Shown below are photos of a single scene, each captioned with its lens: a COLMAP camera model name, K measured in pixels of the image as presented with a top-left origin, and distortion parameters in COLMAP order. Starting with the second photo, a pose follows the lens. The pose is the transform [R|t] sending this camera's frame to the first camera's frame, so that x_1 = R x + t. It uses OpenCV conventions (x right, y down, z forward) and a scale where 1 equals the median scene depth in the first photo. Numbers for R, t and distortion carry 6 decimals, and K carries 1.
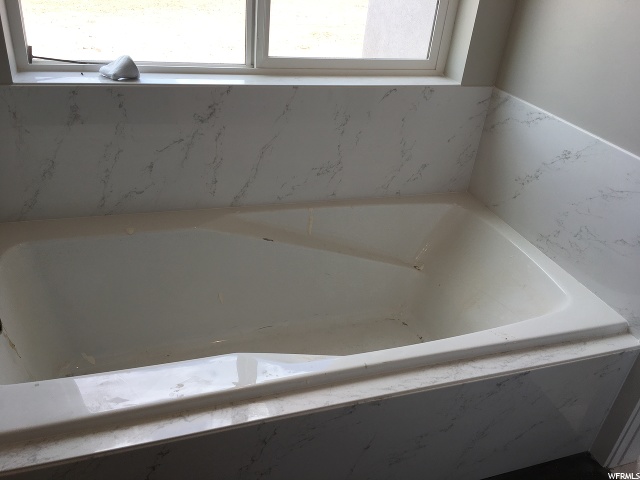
lens RADIAL K [[546.1, 0, 316.2], [0, 546.1, 237.8], [0, 0, 1]] dist [0.056259, -0.052806]
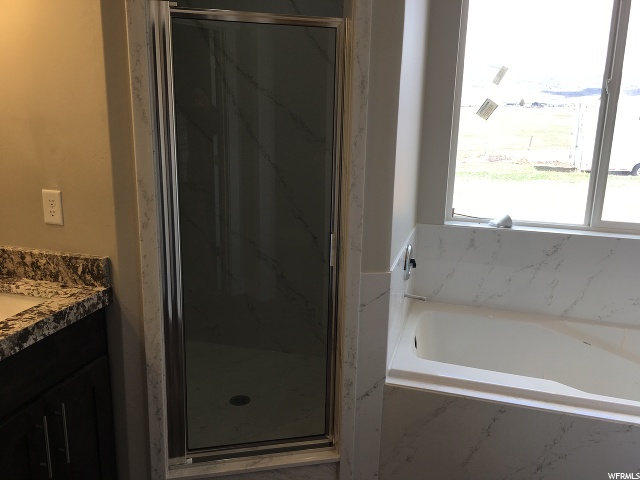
lens RADIAL K [[546.1, 0, 322.4], [0, 546.1, 235.6], [0, 0, 1]] dist [0.056259, -0.052806]
pose [[0.827421, 0.060771, -0.558284, 0.133079], [-0.241101, 0.936288, -0.255413, 0.290319], [0.507193, 0.345937, 0.789356, -0.586295]]
